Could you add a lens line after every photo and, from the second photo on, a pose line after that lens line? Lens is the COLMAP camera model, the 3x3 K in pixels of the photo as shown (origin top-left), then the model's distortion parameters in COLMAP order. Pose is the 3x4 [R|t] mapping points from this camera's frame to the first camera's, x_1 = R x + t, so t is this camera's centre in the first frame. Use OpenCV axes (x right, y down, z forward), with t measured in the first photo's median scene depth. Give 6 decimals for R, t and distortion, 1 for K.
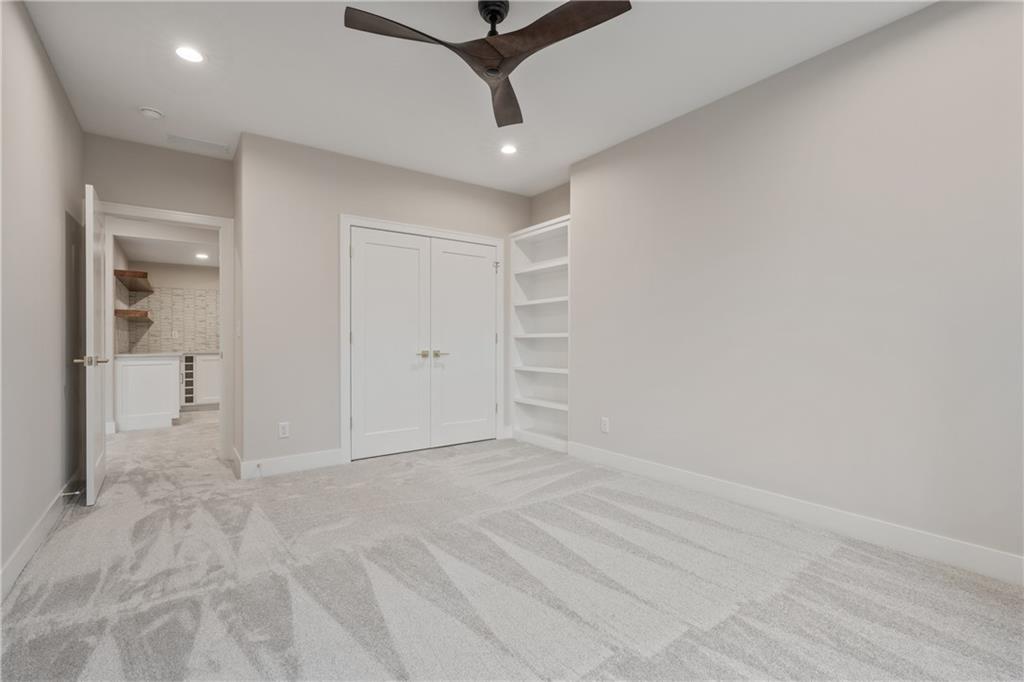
lens RADIAL K [[460.1, 0, 509.3], [0, 460.1, 344.1], [0, 0, 1]] dist [-0.001511, 0.000612]
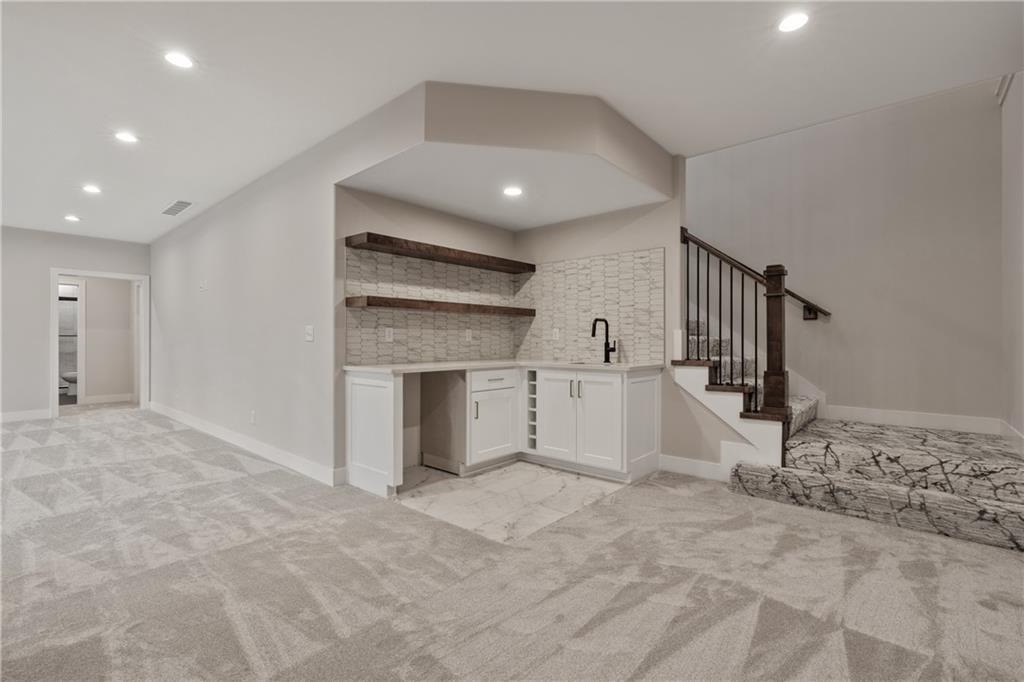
lens RADIAL K [[460.1, 0, 510.3], [0, 460.1, 340.1], [0, 0, 1]] dist [-0.001511, 0.000612]
pose [[0.219178, -0.000314, -0.975685, -0.122763], [-0.003998, 0.999991, -0.001220, -0.011719], [0.975677, 0.004168, 0.219175, 0.833790]]
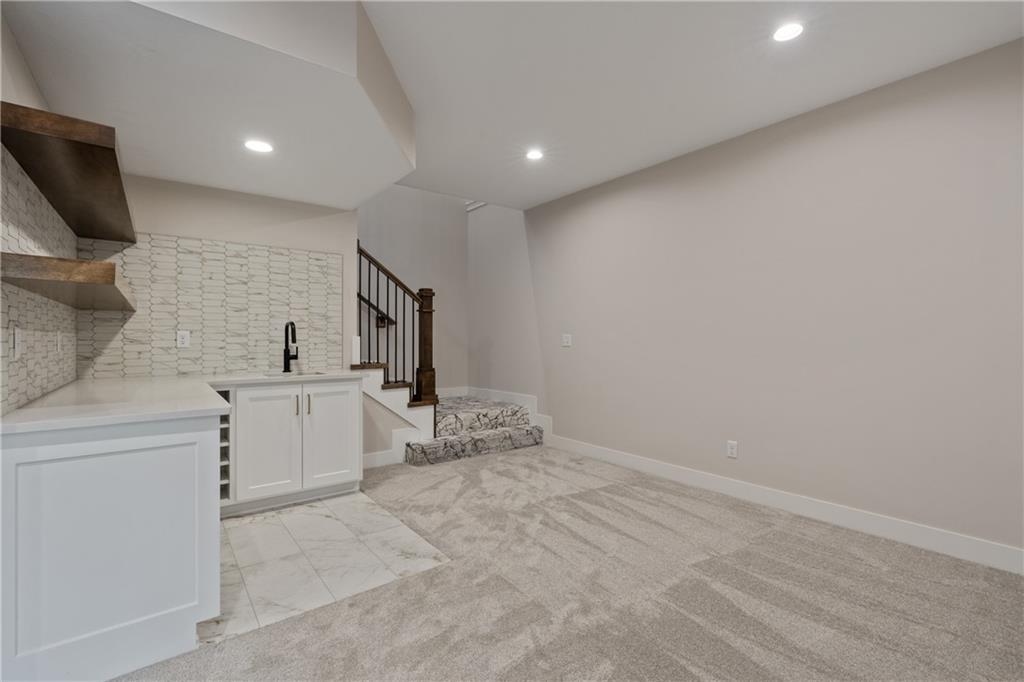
lens RADIAL K [[460.1, 0, 508.3], [0, 460.1, 339.0], [0, 0, 1]] dist [-0.001511, 0.000612]
pose [[0.999698, 0.000104, 0.024564, -0.435743], [-0.000047, 0.999997, -0.002331, -0.020302], [-0.024564, 0.002329, 0.999696, 0.561941]]
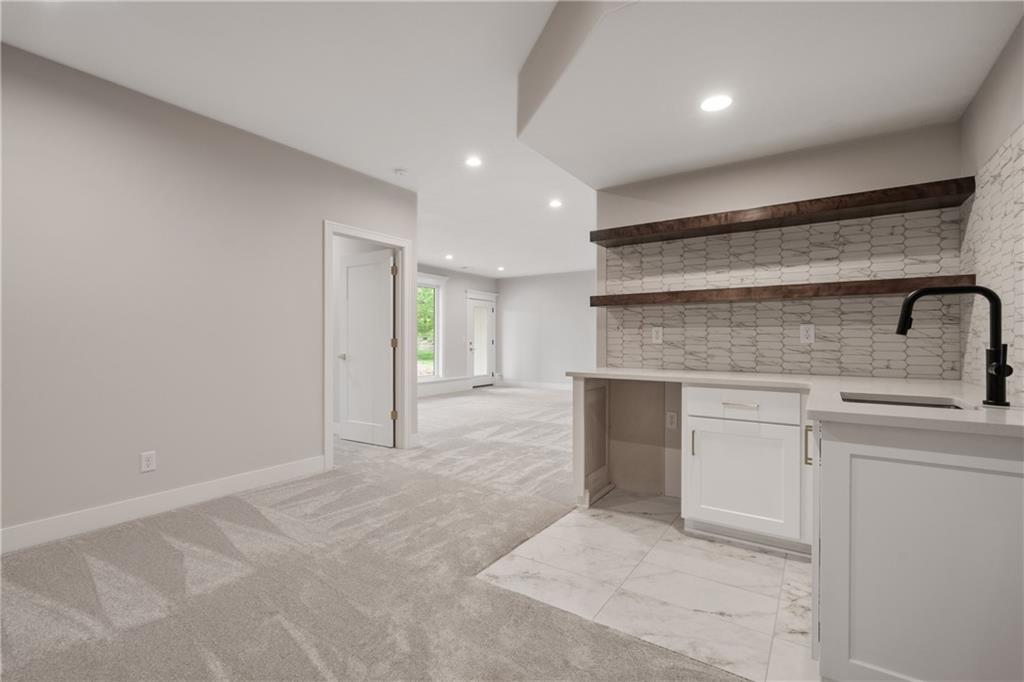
lens RADIAL K [[460.1, 0, 516.6], [0, 460.1, 340.7], [0, 0, 1]] dist [-0.001511, 0.000612]
pose [[-0.939367, -0.004343, -0.342887, -0.389792], [-0.005409, 0.999983, 0.002153, -0.012953], [0.342872, 0.003878, -0.939374, 1.209017]]
